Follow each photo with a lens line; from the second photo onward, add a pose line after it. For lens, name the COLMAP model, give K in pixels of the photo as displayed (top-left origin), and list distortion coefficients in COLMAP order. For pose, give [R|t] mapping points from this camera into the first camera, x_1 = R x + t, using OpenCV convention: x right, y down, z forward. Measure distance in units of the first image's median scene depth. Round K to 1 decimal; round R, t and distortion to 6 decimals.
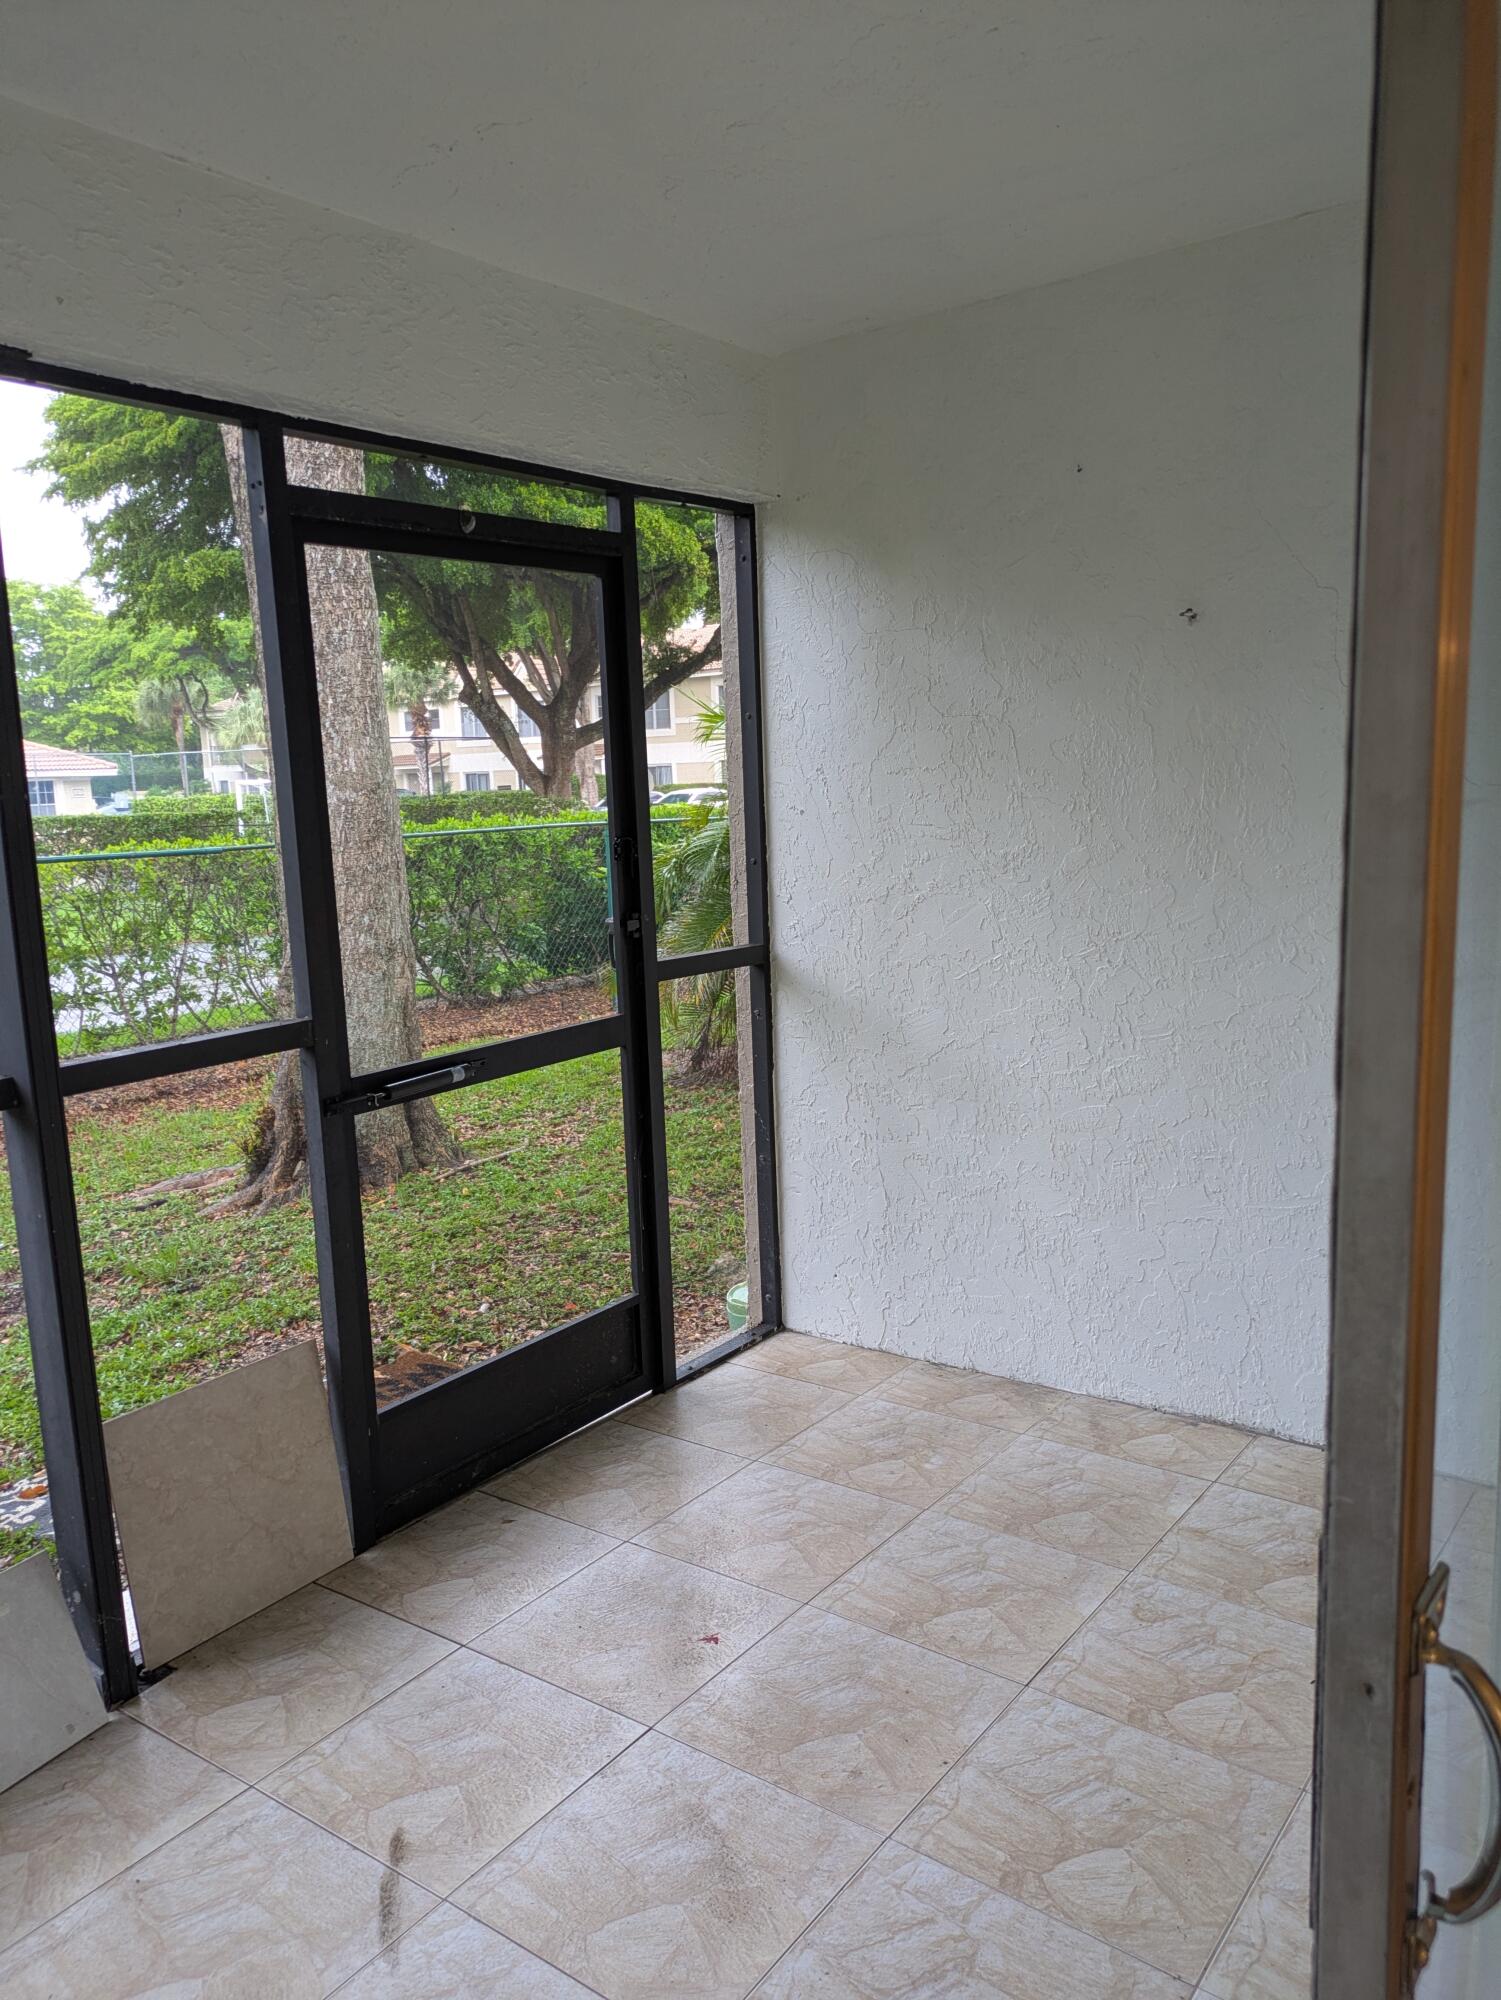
lens RADIAL K [[1478.5, 0, 747.0], [0, 1478.5, 1002.8], [0, 0, 1]] dist [0.051145, -0.029286]
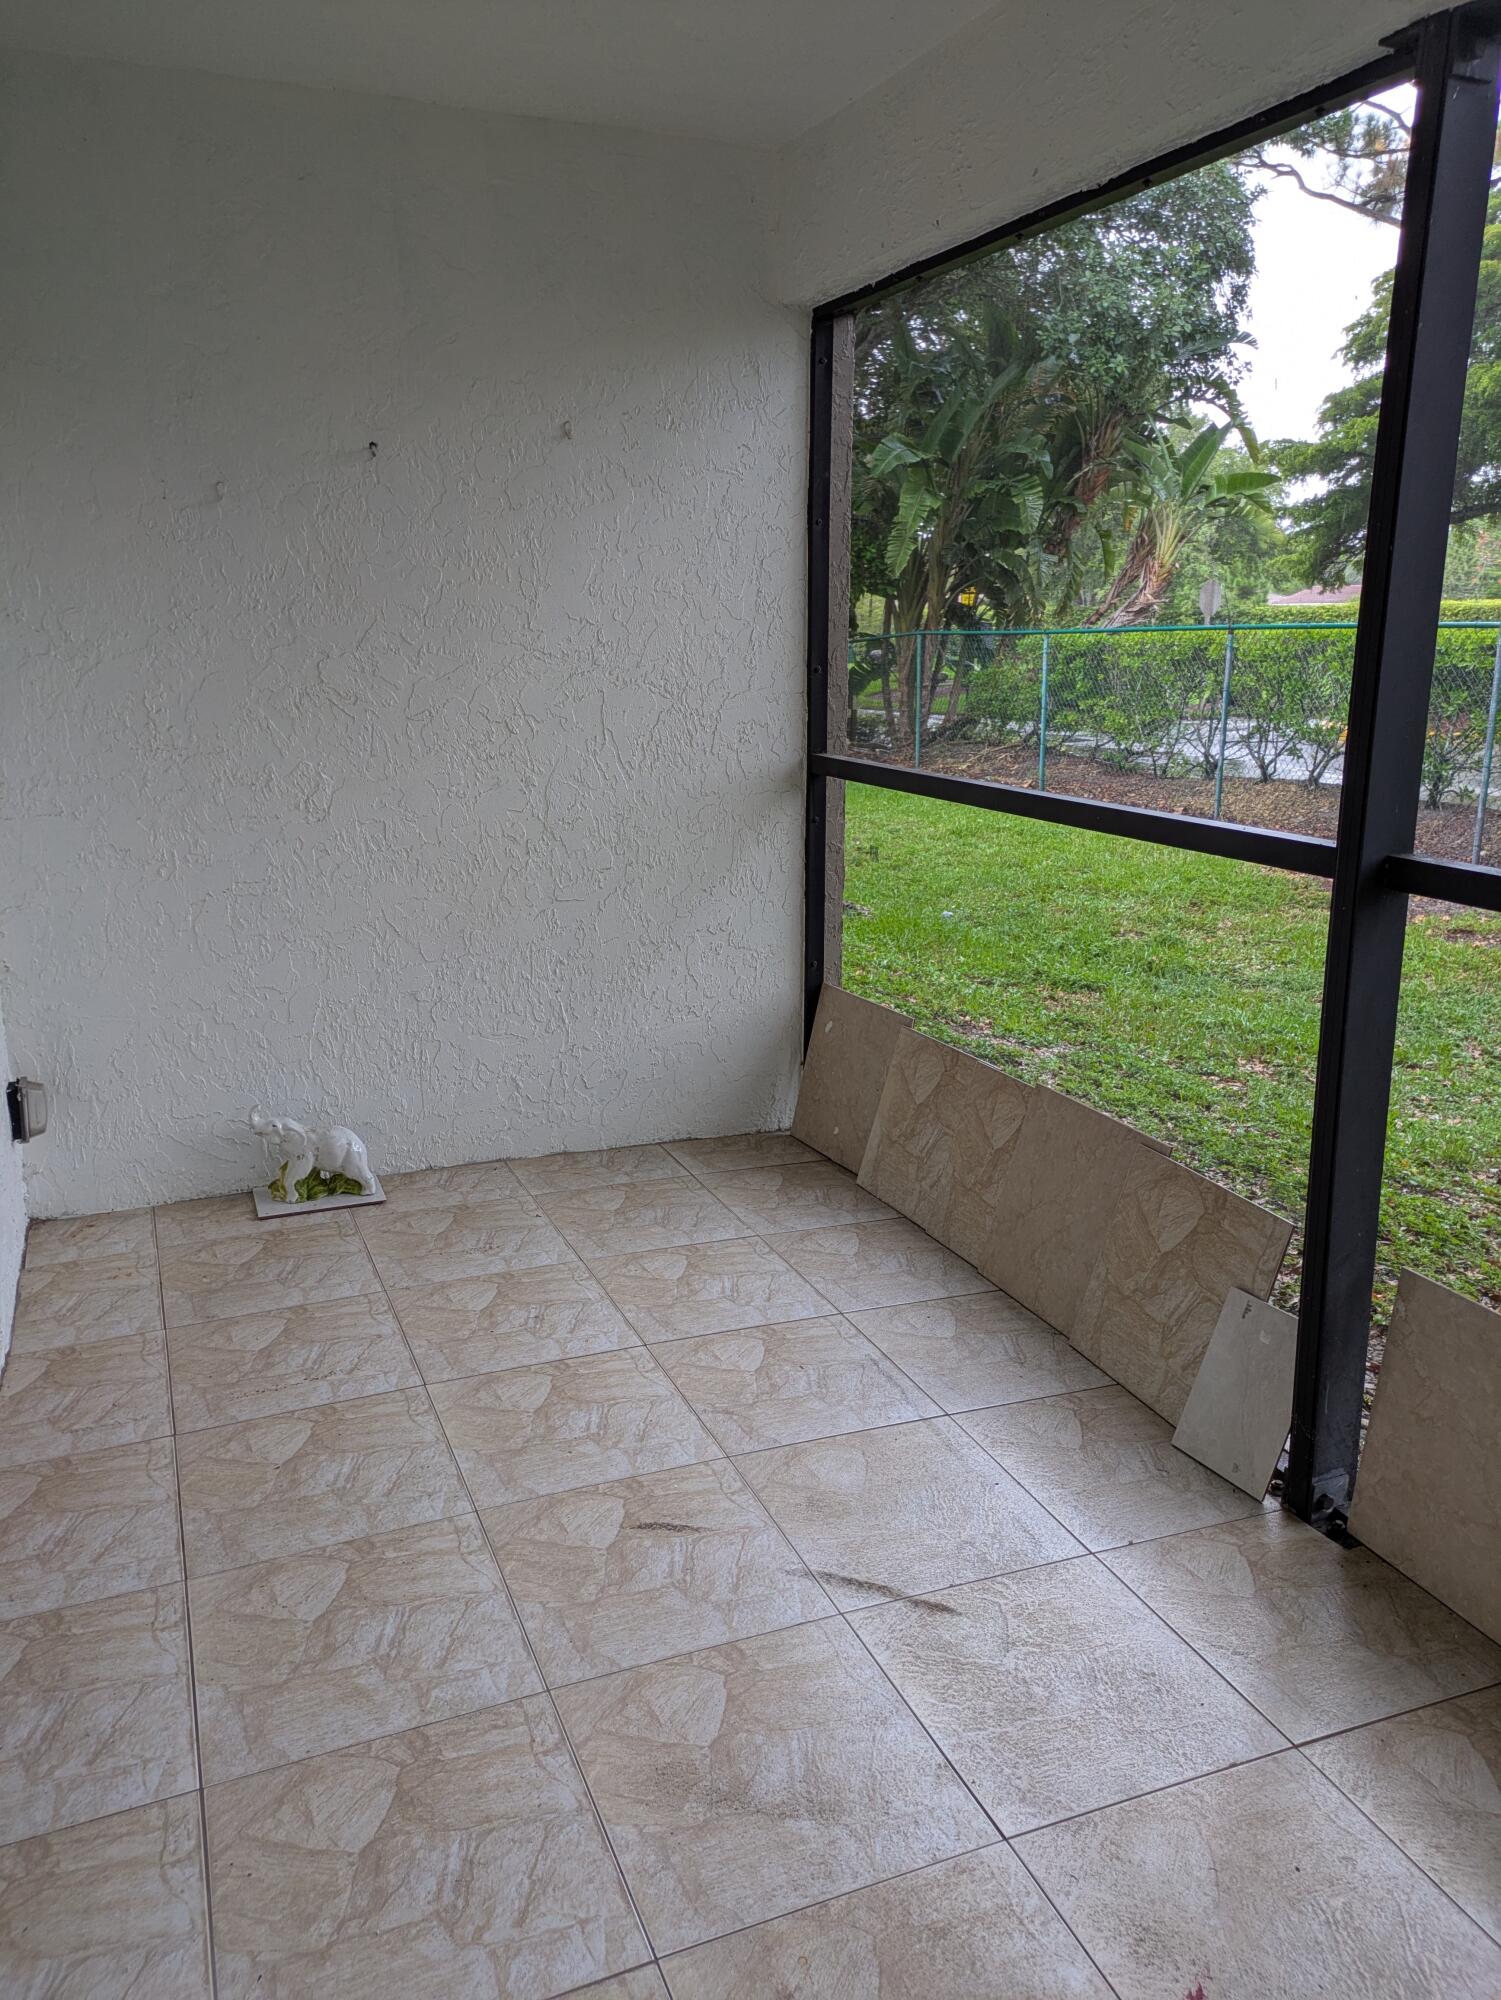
lens RADIAL K [[1478.5, 0, 743.2], [0, 1478.5, 1002.1], [0, 0, 1]] dist [0.051145, -0.029286]
pose [[-0.511869, 0.248902, -0.822215, 0.559536], [-0.115421, 0.928502, 0.352933, -0.164850], [0.851274, 0.275556, -0.446543, 1.205083]]
